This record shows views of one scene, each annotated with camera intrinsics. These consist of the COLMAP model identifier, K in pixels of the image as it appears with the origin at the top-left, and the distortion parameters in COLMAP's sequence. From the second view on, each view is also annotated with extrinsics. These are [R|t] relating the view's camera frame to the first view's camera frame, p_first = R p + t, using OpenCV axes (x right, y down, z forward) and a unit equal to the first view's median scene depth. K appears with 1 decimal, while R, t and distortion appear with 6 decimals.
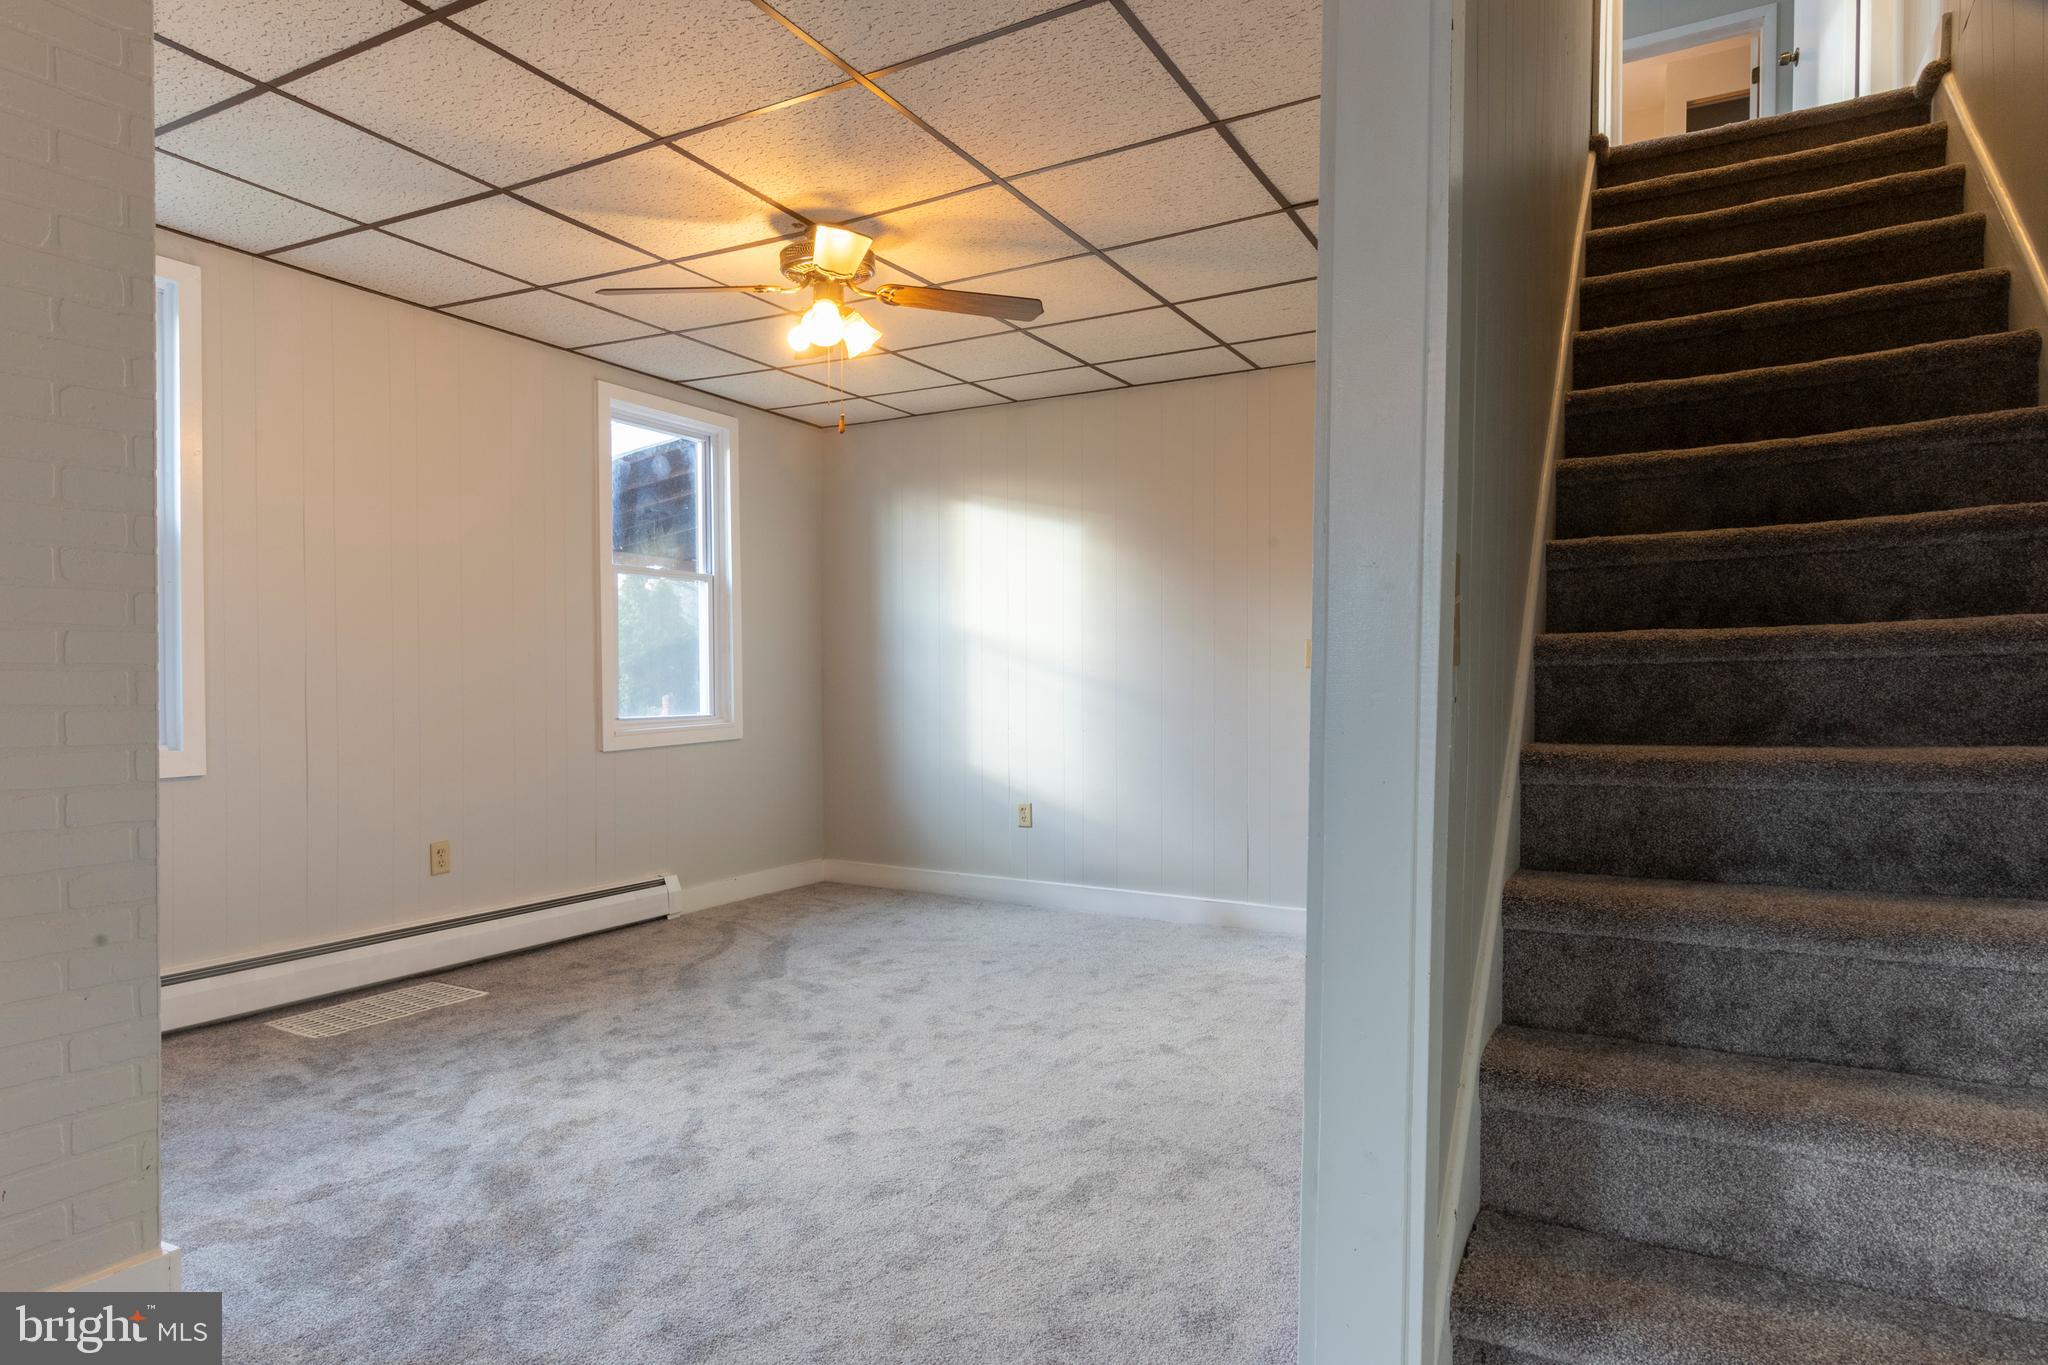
lens RADIAL K [[1180.2, 0, 1026.7], [0, 1180.2, 667.5], [0, 0, 1]] dist [0.001106, -0.000356]
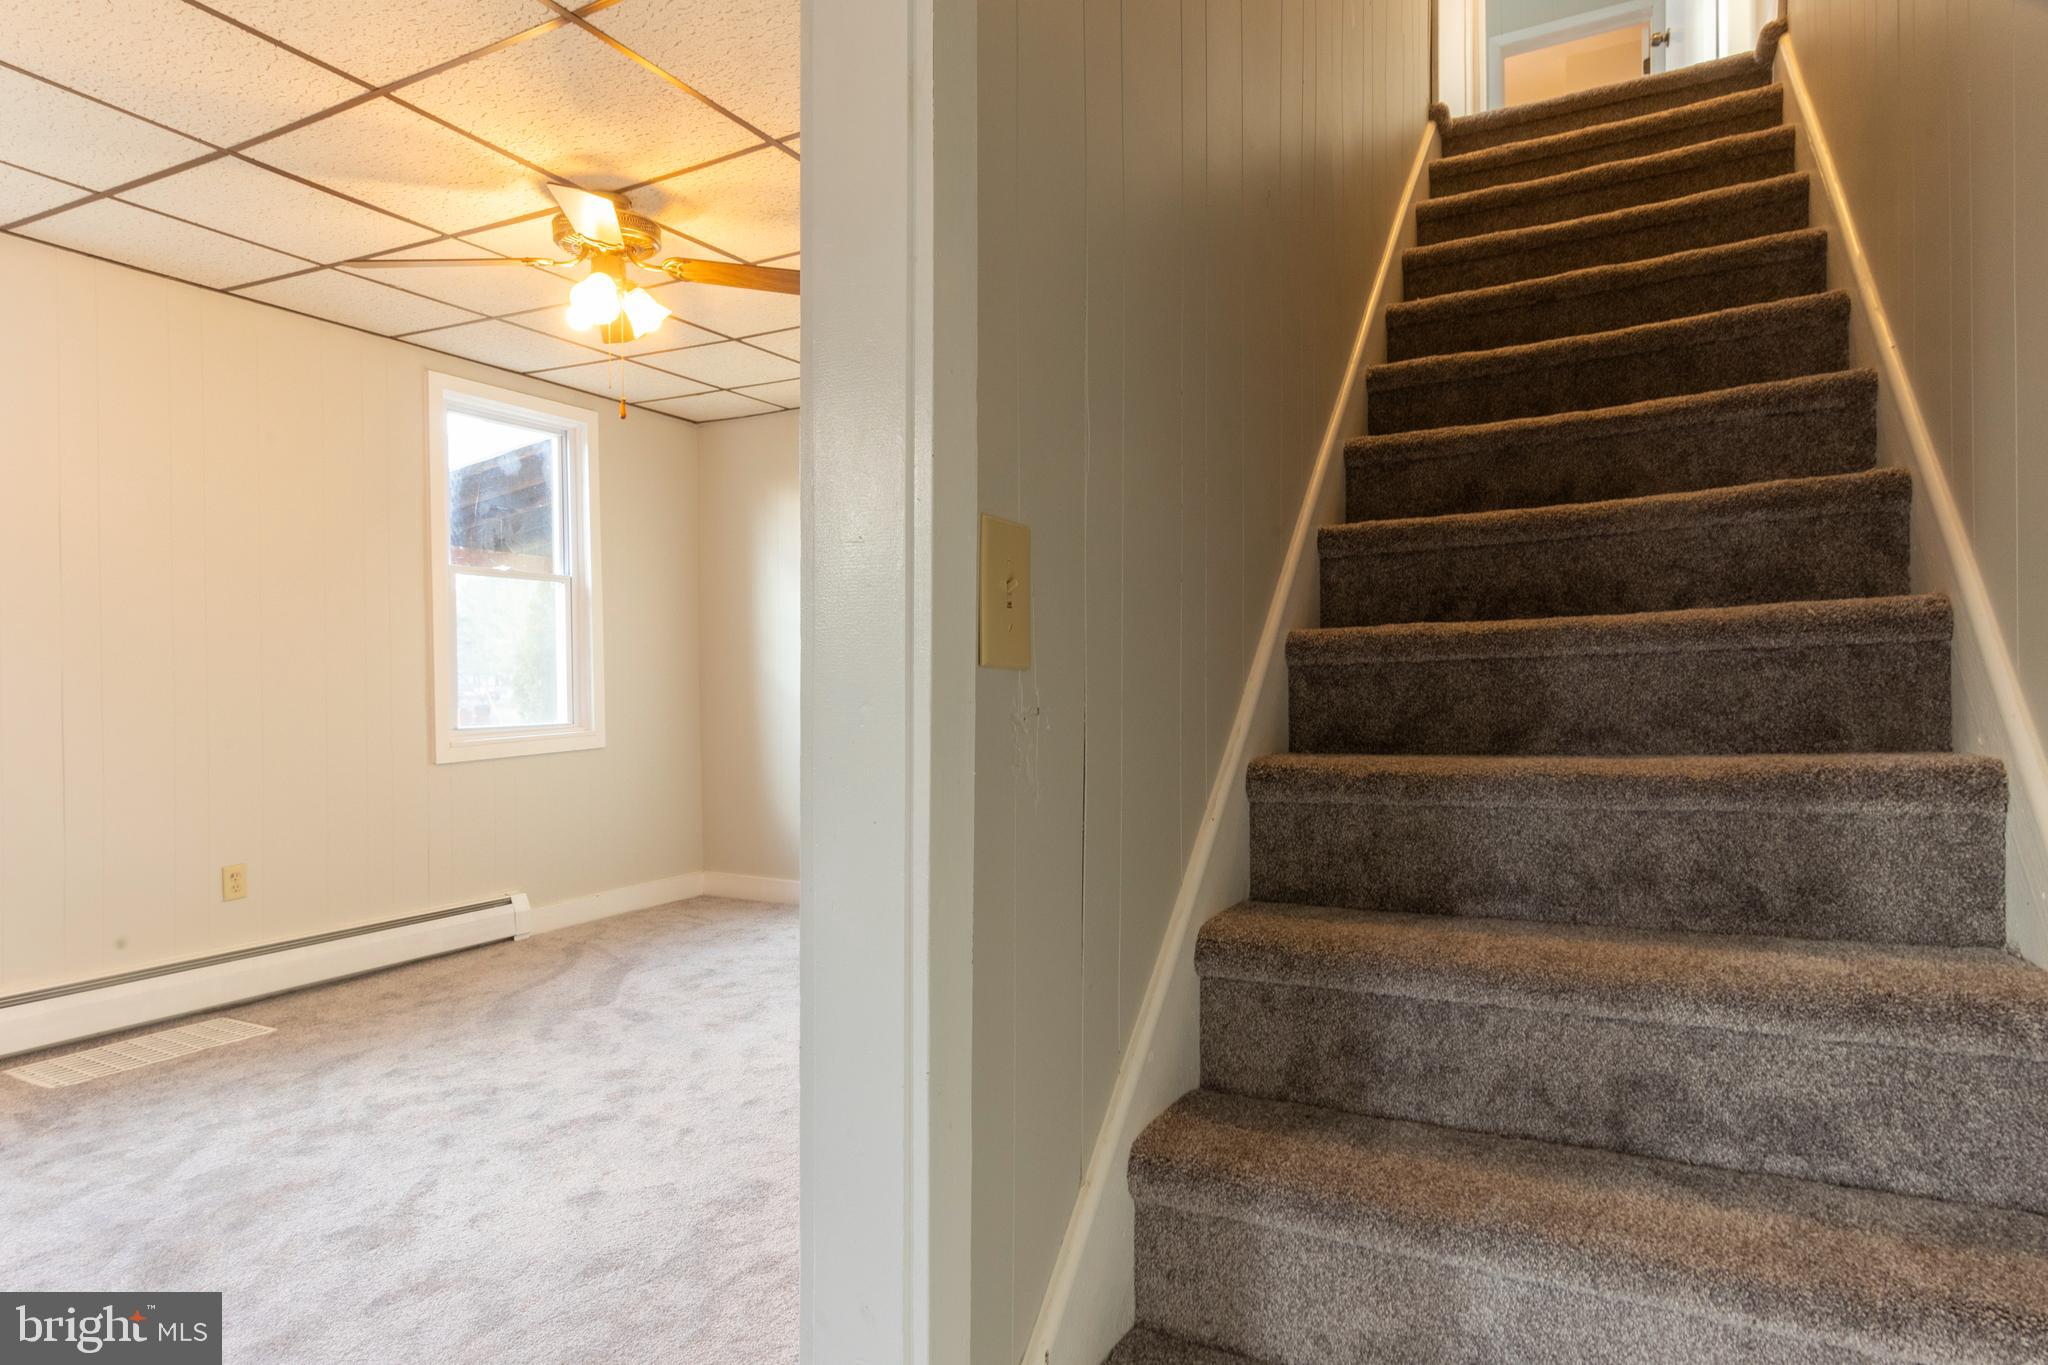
lens RADIAL K [[1167.1, 0, 1033.0], [0, 1167.1, 652.8], [0, 0, 1]] dist [0.002395, -0.001654]
pose [[0.999492, -0.009089, 0.030562, 0.179769], [0.009497, 0.999867, -0.013236, -0.000948], [-0.030437, 0.013520, 0.999445, 0.110717]]
